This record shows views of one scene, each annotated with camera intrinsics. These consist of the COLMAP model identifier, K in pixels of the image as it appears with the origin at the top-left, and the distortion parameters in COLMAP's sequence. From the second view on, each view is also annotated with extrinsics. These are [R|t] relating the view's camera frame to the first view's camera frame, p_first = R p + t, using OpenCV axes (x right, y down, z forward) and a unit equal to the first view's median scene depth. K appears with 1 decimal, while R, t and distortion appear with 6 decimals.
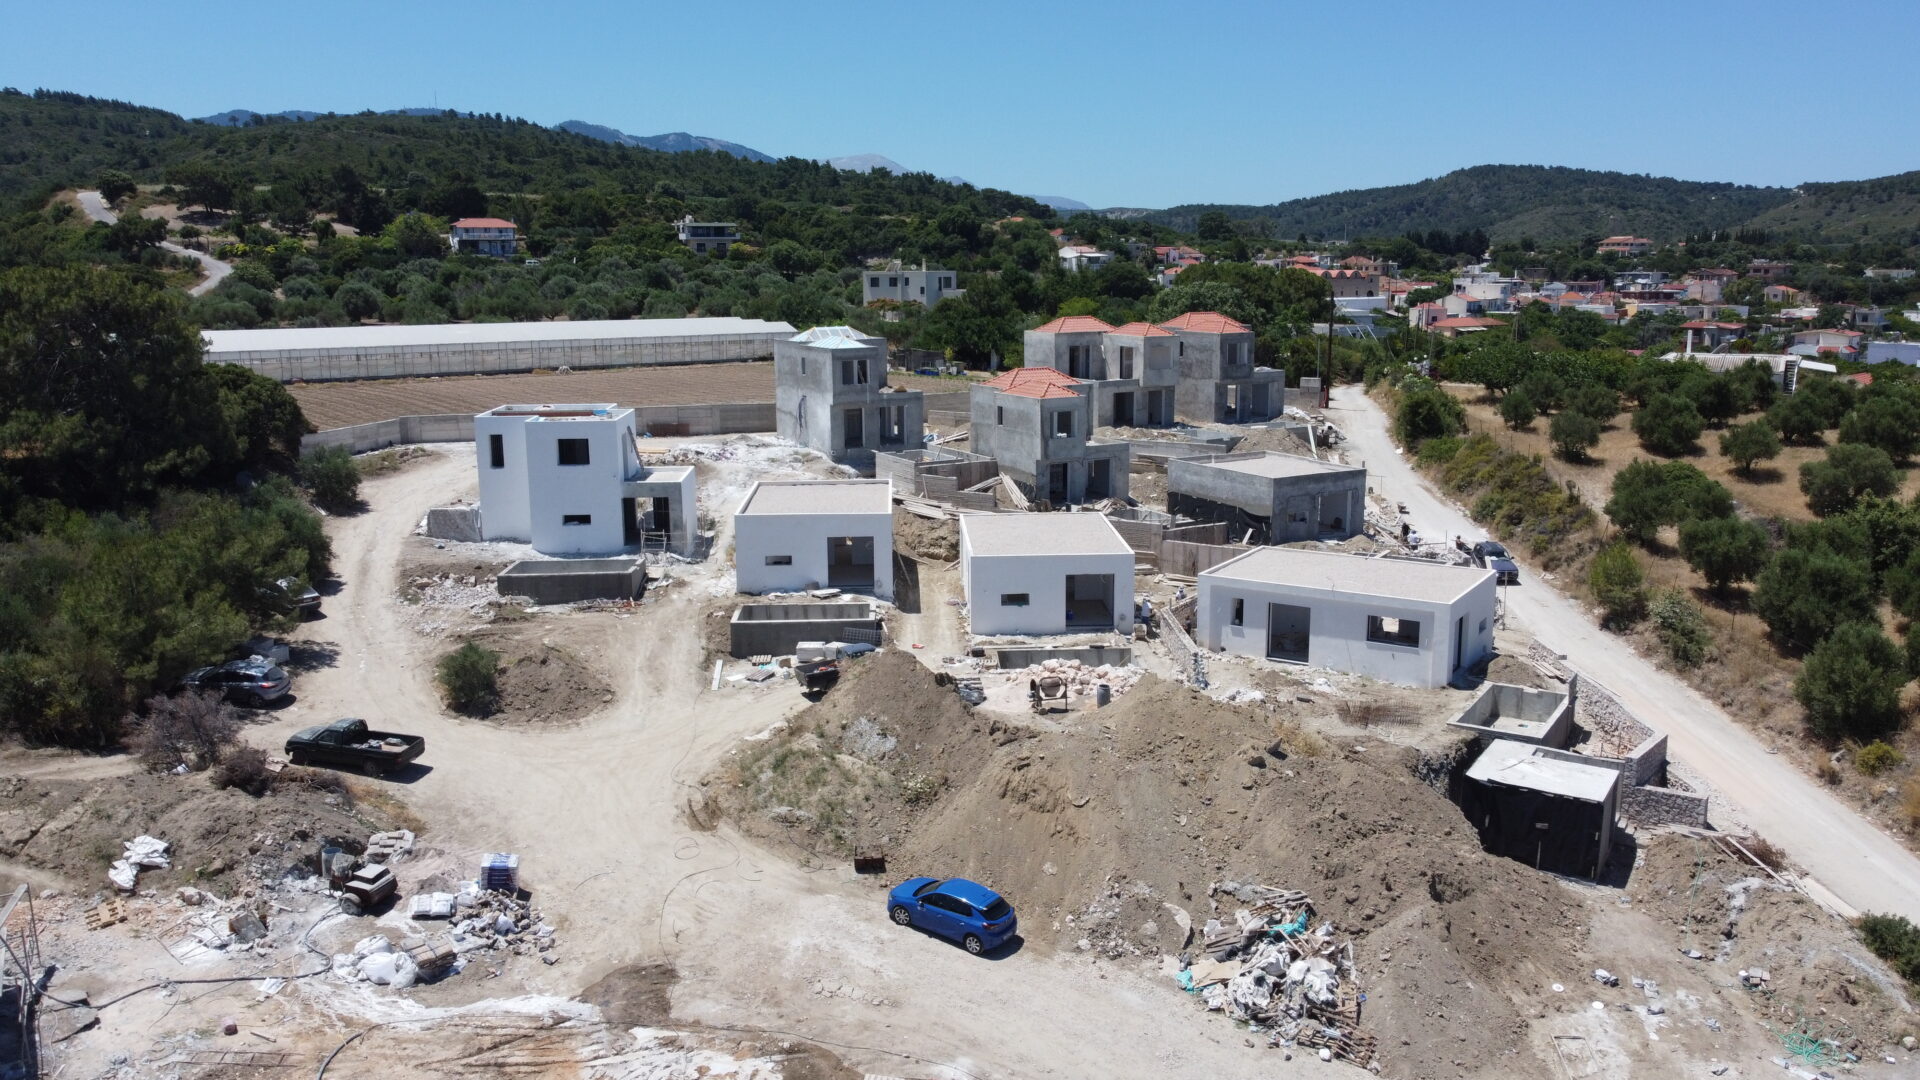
lens RADIAL K [[1454.3, 0, 959.6], [0, 1454.3, 541.2], [0, 0, 1]] dist [0.002272, -0.010206]
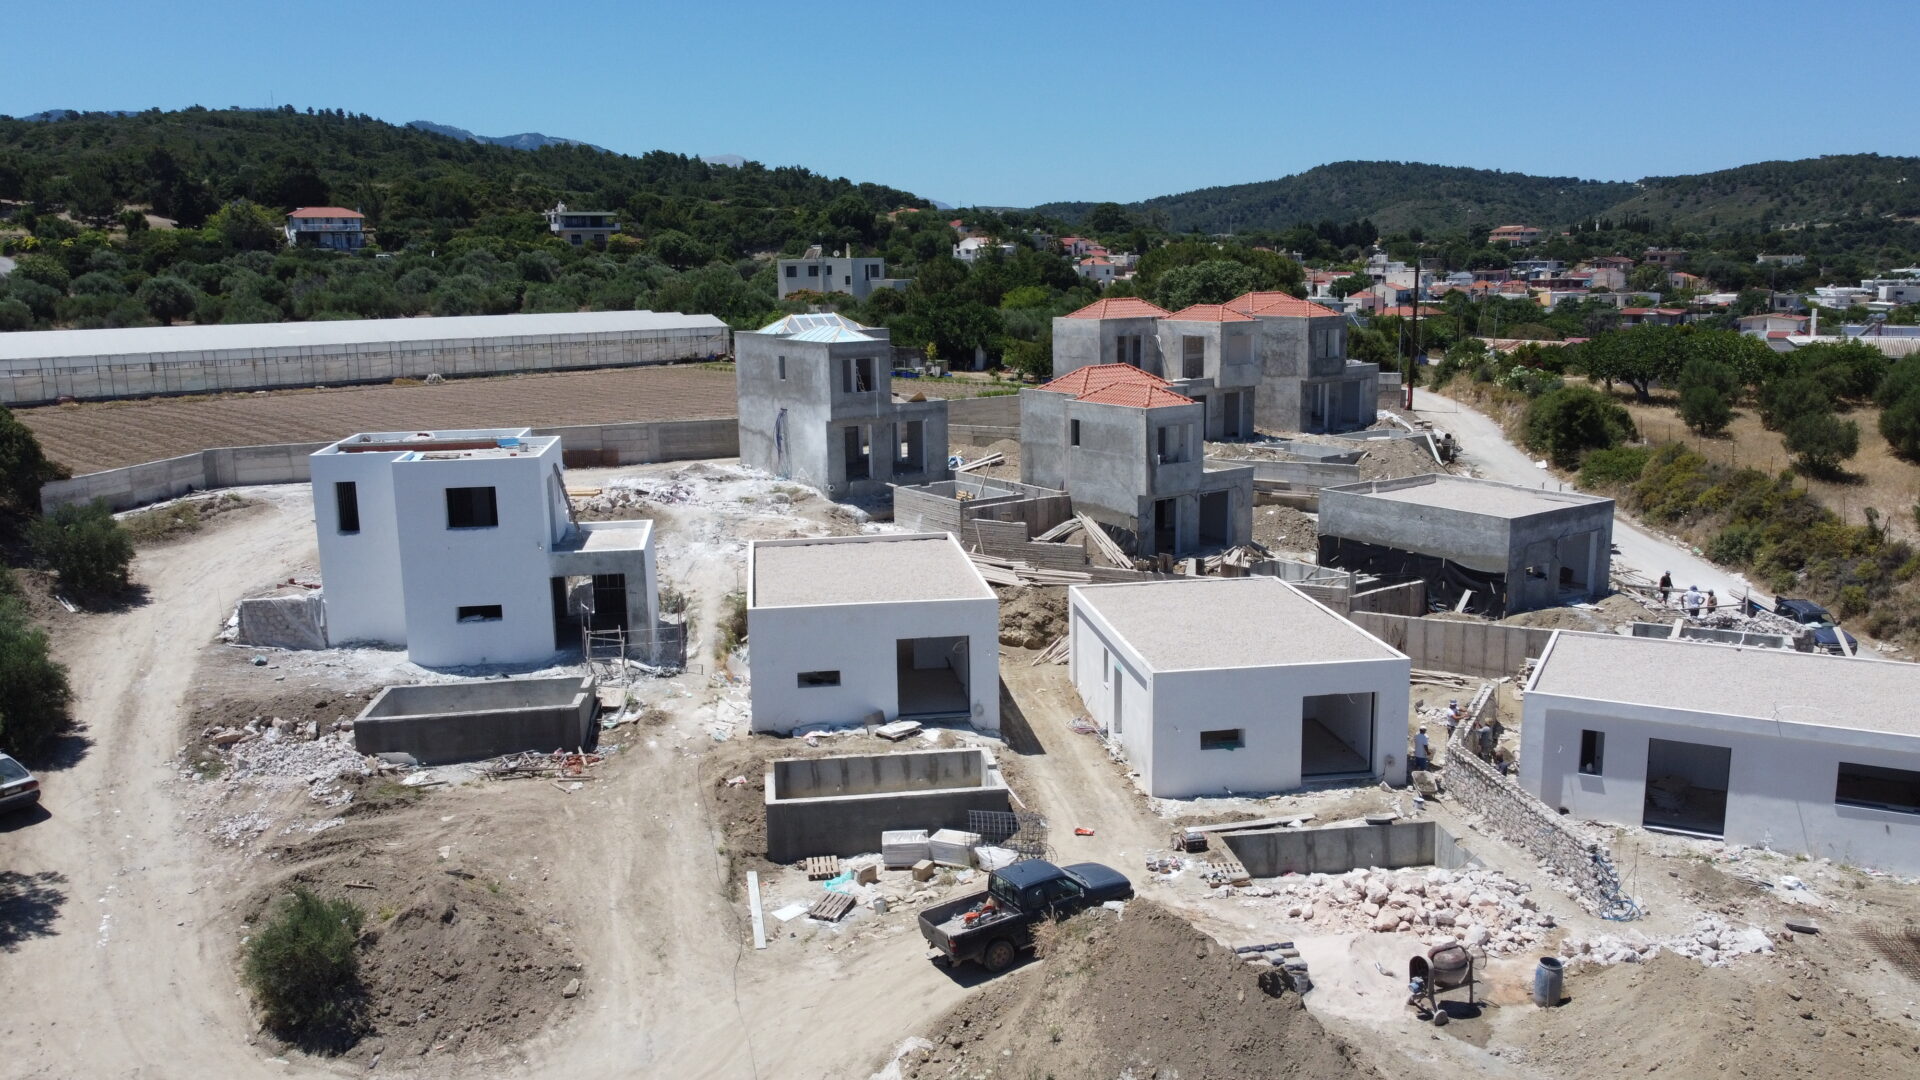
lens RADIAL K [[1454.3, 0, 961.0], [0, 1454.3, 544.1], [0, 0, 1]] dist [0.002272, -0.010206]
pose [[0.995629, -0.027076, 0.089382, -0.076055], [0.026923, 0.999633, 0.002919, -0.028876], [-0.089428, -0.000500, 0.995993, 0.240662]]
